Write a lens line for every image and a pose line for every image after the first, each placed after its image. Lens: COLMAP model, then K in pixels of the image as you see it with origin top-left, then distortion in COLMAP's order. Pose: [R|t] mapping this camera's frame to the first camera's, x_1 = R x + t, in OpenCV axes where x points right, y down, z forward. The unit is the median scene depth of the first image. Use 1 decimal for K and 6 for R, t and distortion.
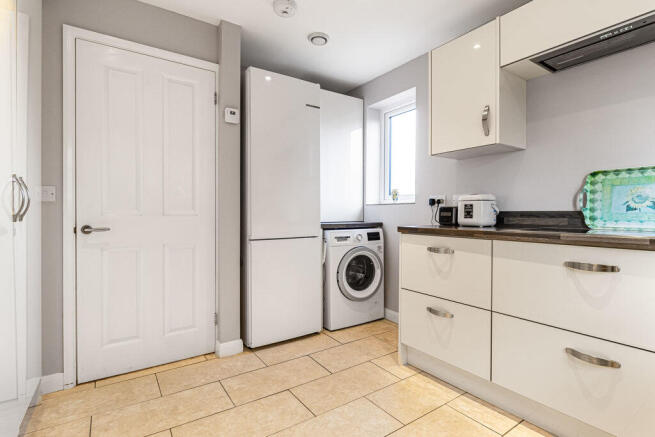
lens RADIAL K [[326.9, 0, 327.6], [0, 326.9, 216.1], [0, 0, 1]] dist [0.003361, -0.000740]
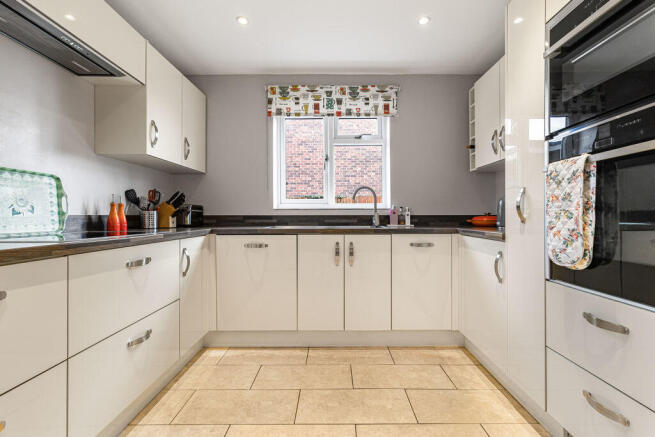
lens RADIAL K [[313.0, 0, 328.7], [0, 313.0, 220.3], [0, 0, 1]] dist [0.005972, 0.000742]
pose [[-0.820774, -0.004572, 0.571235, -0.338030], [-0.000131, 0.999969, 0.007815, -0.007264], [-0.571254, 0.006340, -0.820749, 1.268766]]
